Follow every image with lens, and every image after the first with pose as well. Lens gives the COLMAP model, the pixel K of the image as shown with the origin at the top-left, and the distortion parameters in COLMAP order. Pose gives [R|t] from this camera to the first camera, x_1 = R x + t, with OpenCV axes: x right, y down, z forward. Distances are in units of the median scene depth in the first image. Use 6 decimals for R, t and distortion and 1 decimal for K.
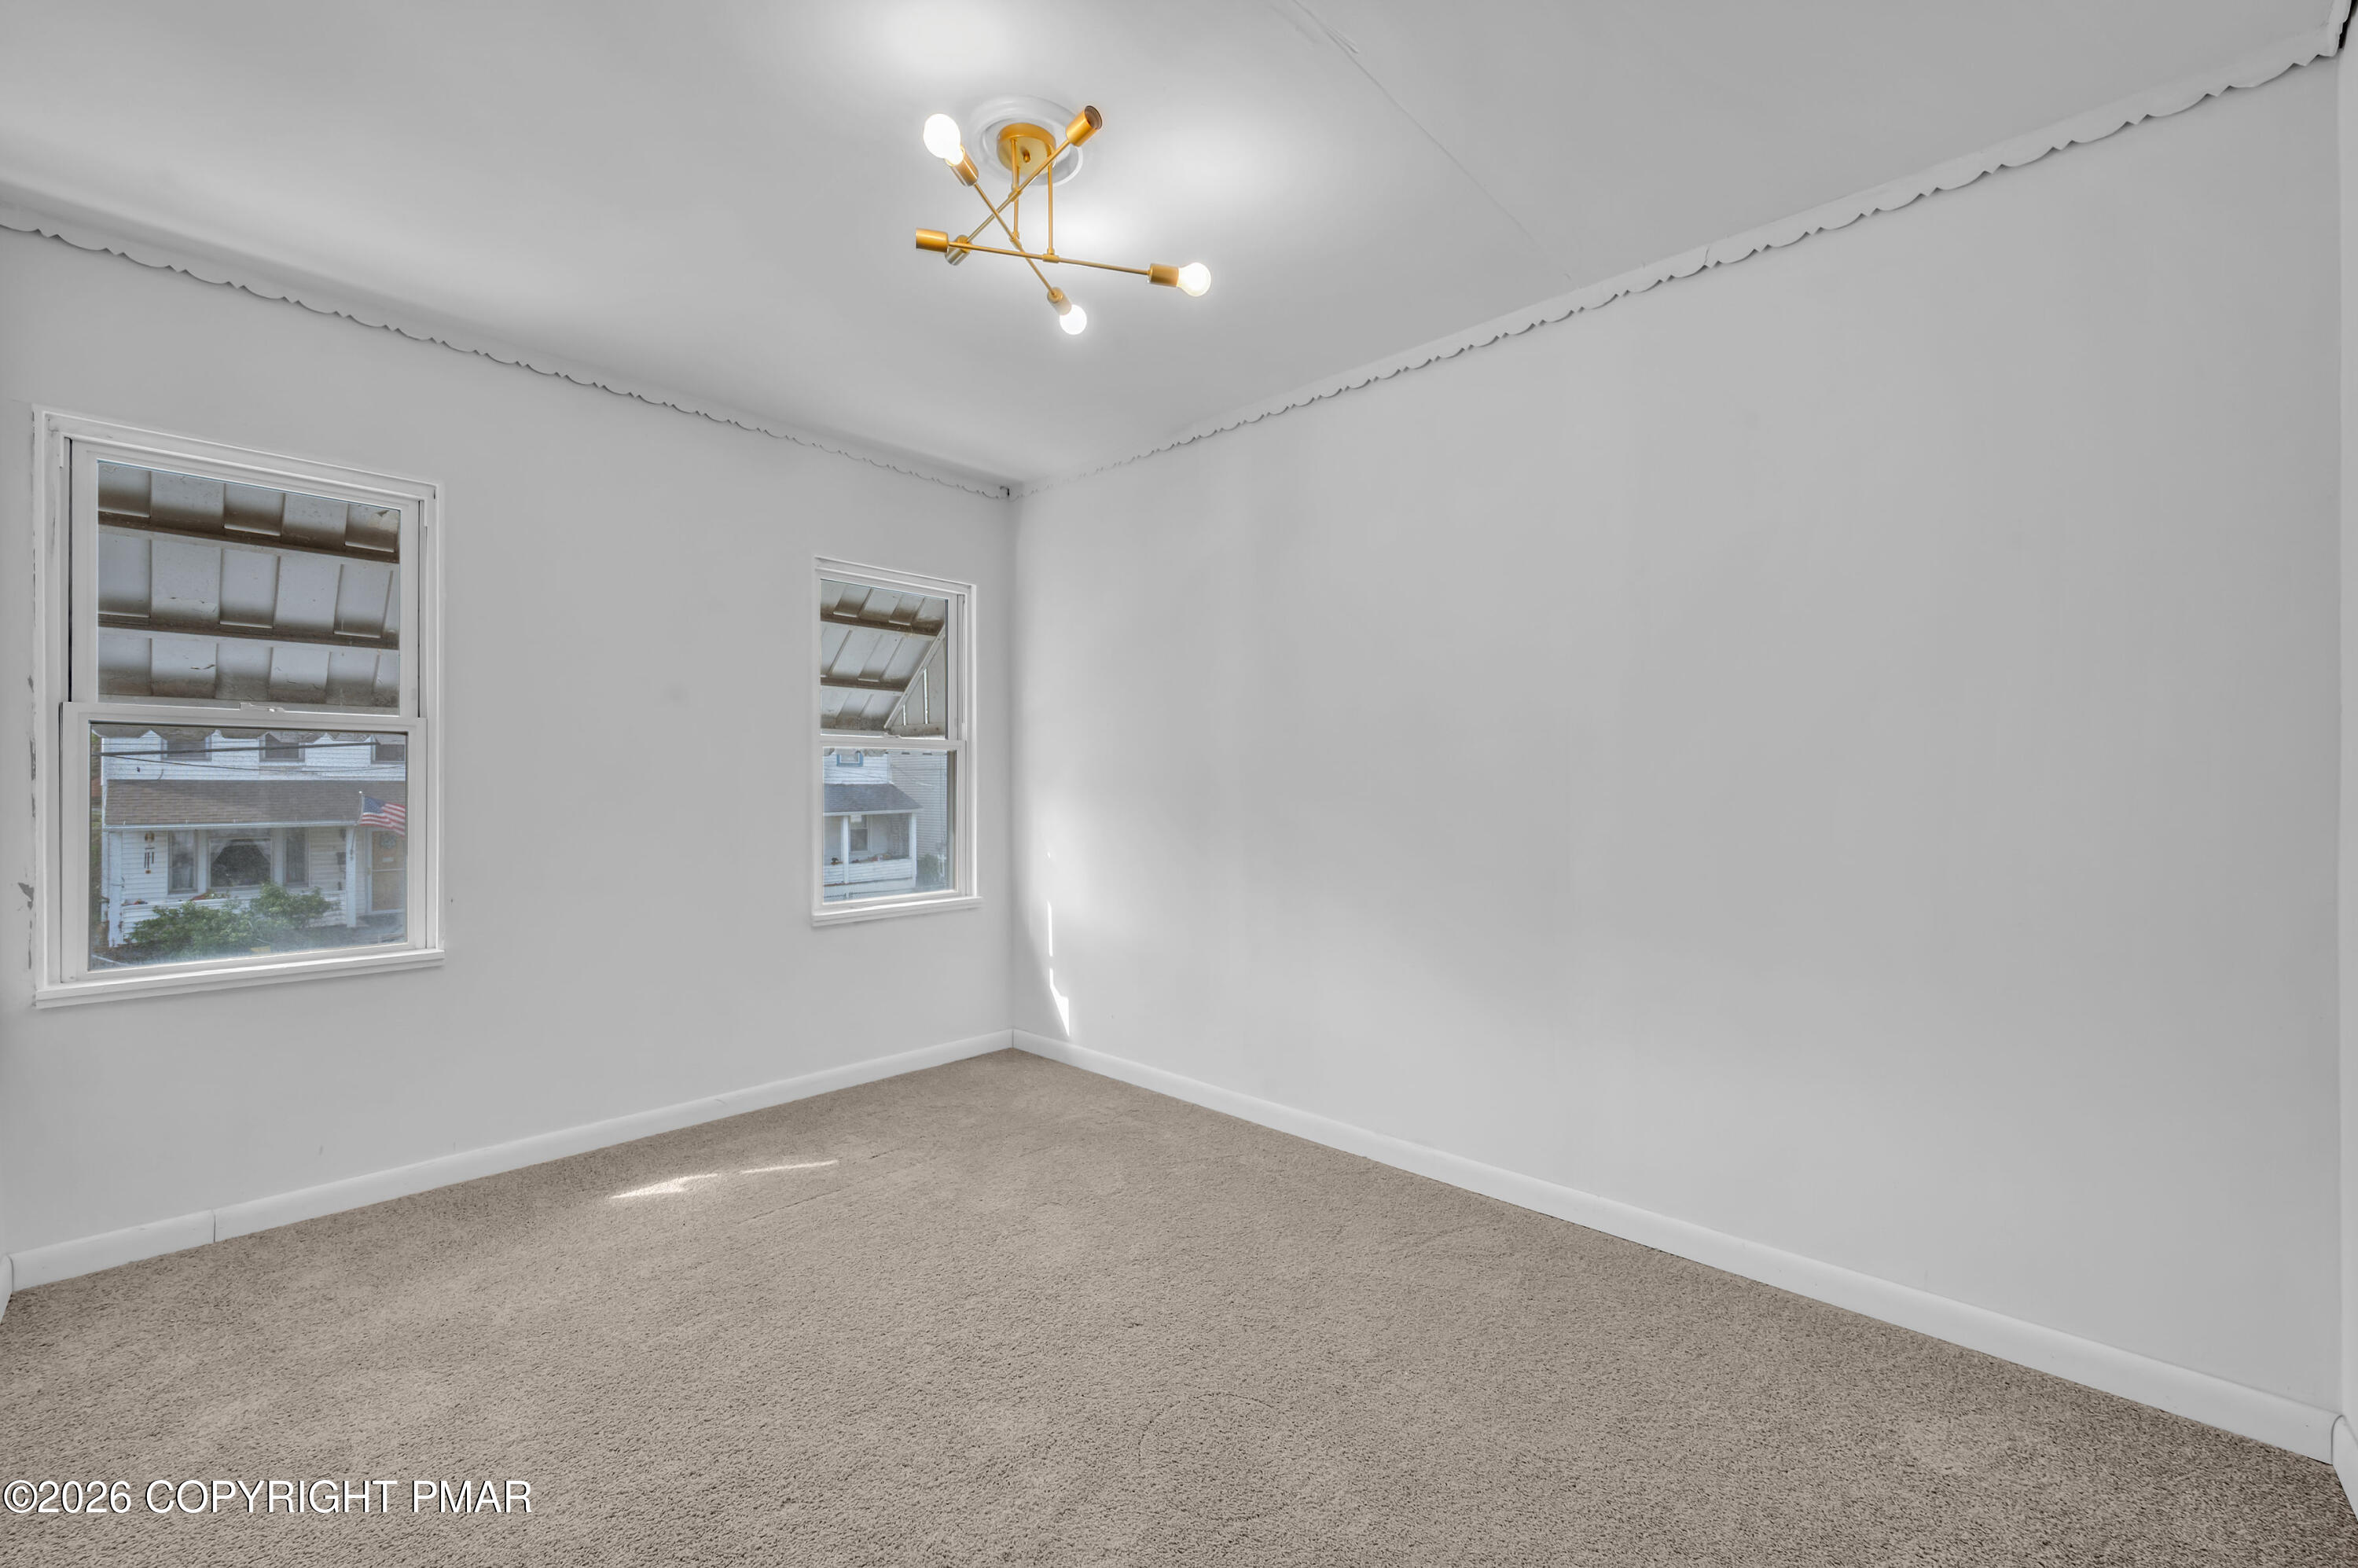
lens RADIAL K [[937.6, 0, 1170.9], [0, 937.6, 769.7], [0, 0, 1]] dist [-0.010100, -0.000238]
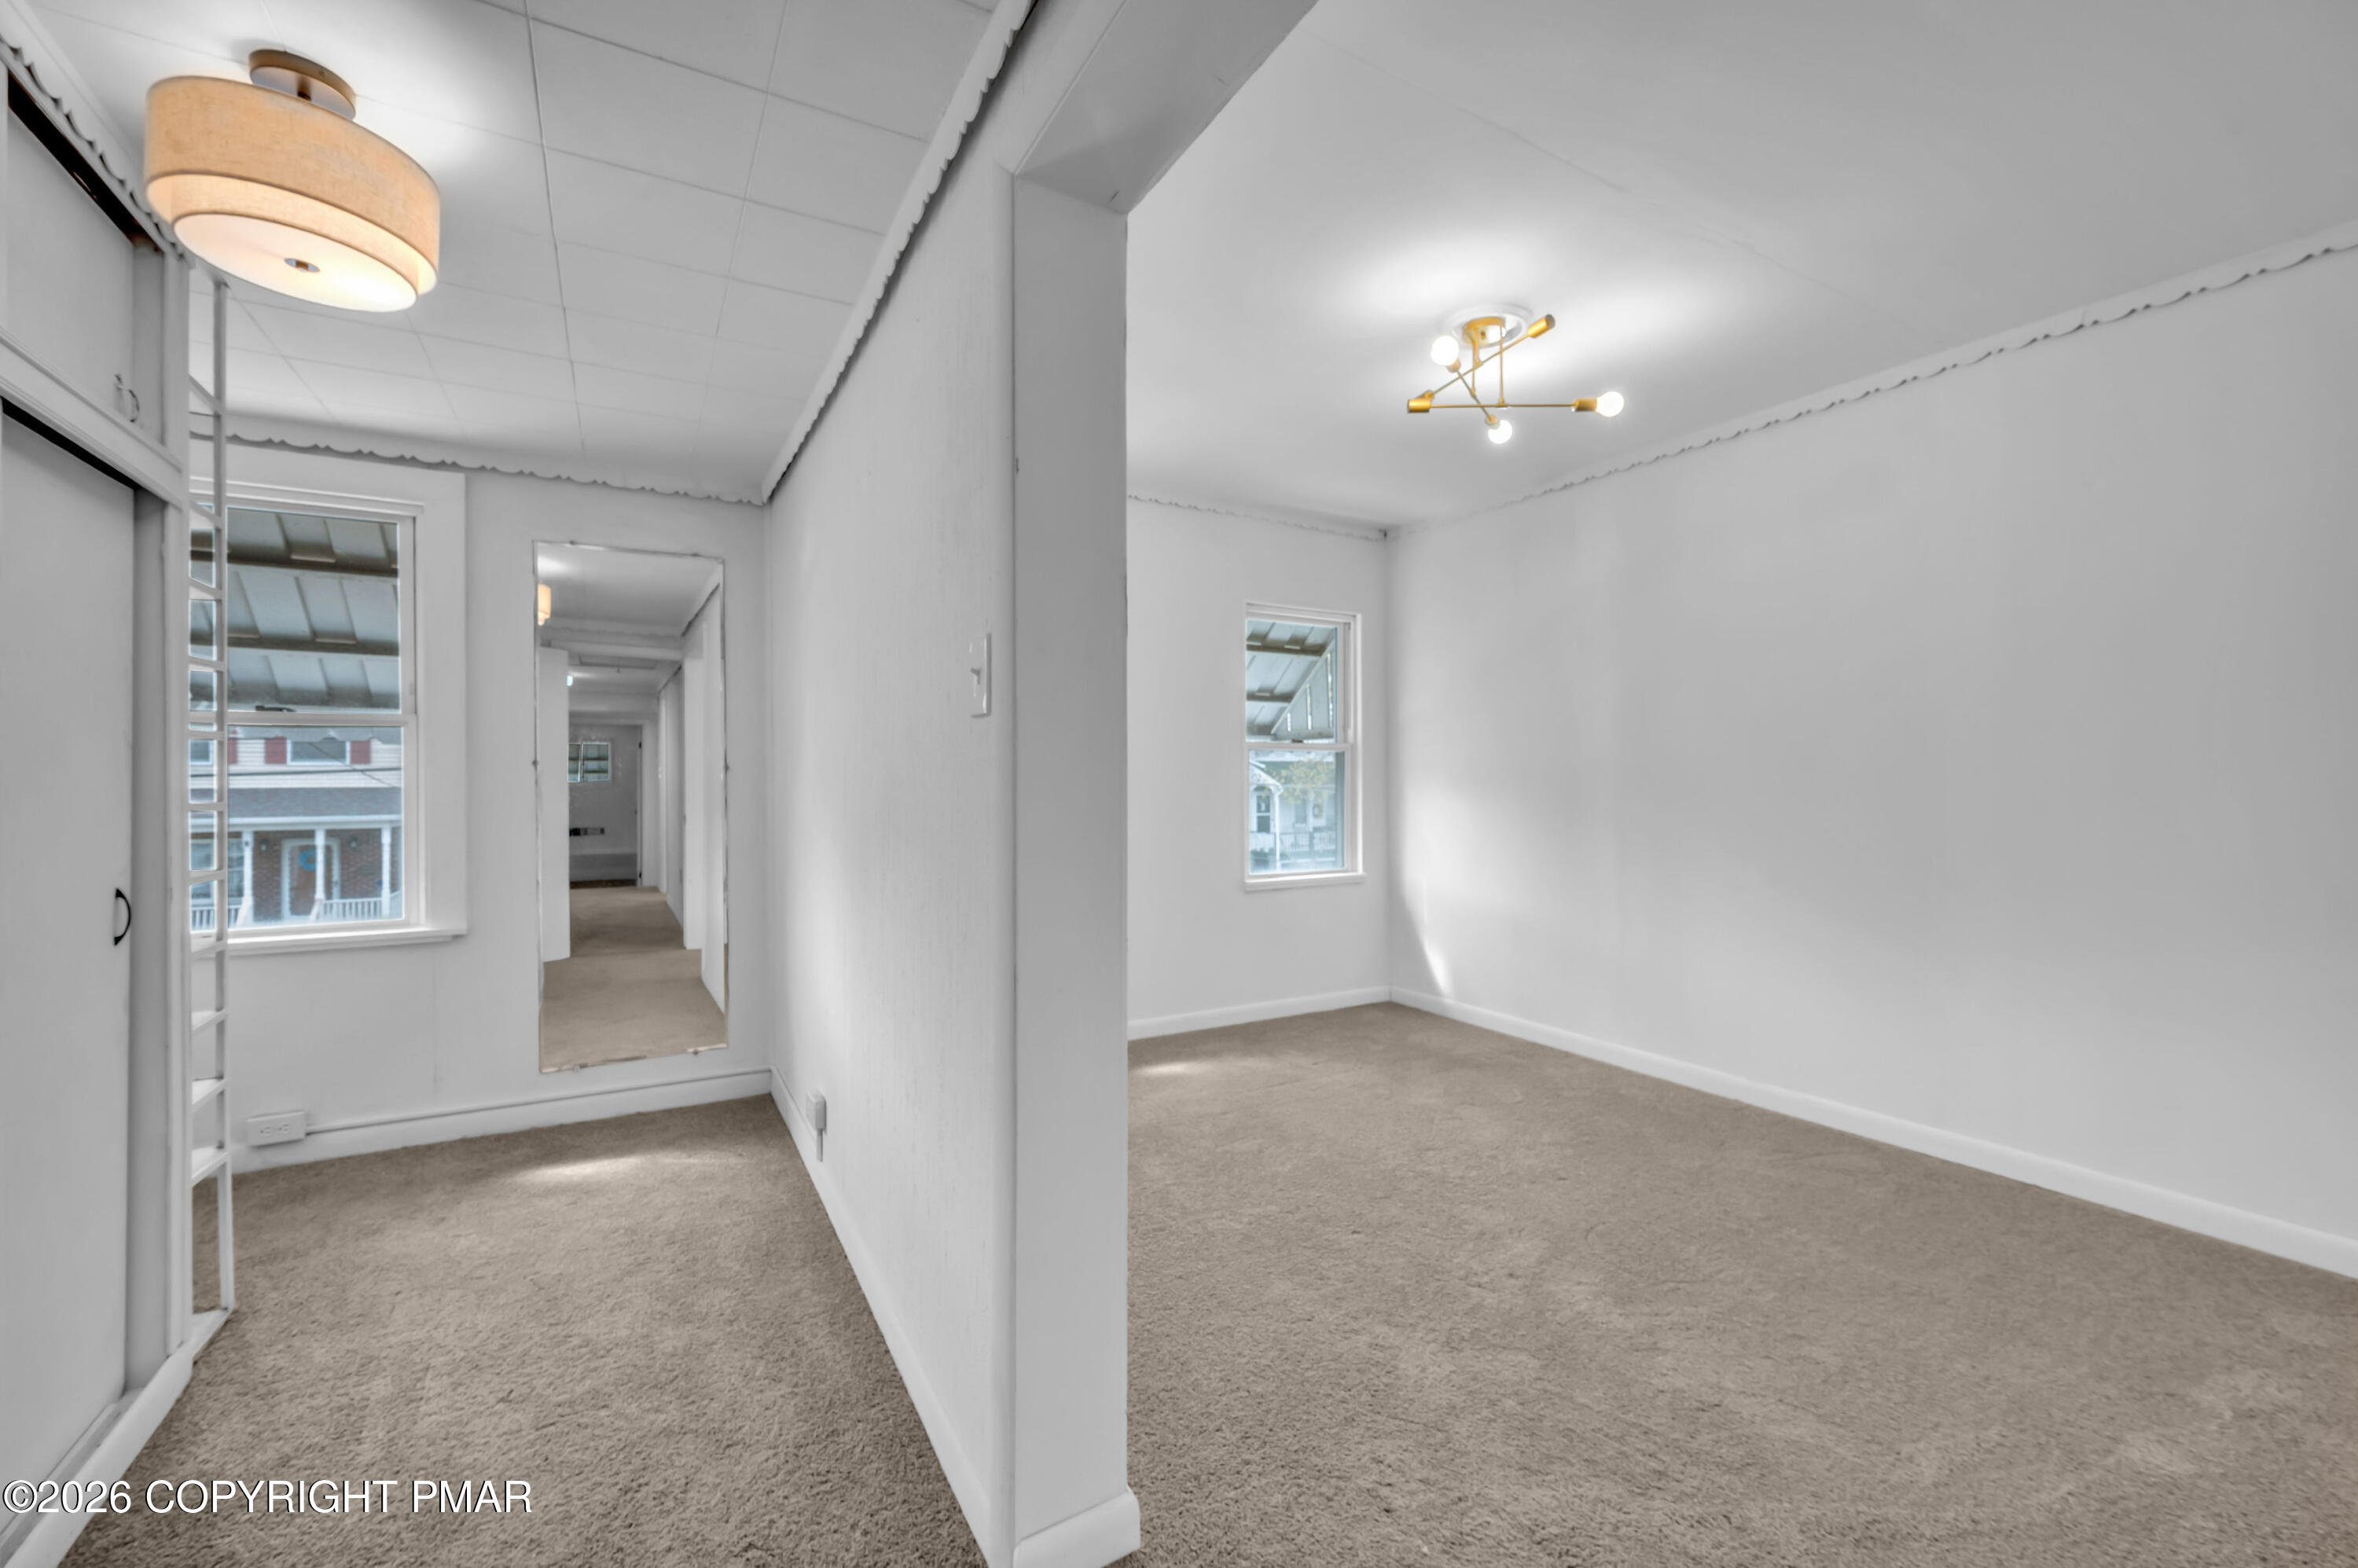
lens RADIAL K [[937.6, 0, 1170.9], [0, 937.6, 769.7], [0, 0, 1]] dist [-0.010100, -0.000238]
pose [[0.955883, -0.004839, -0.293709, -0.123653], [0.006314, 0.999972, 0.004074, -0.005380], [0.293681, -0.005749, 0.955886, -0.314977]]
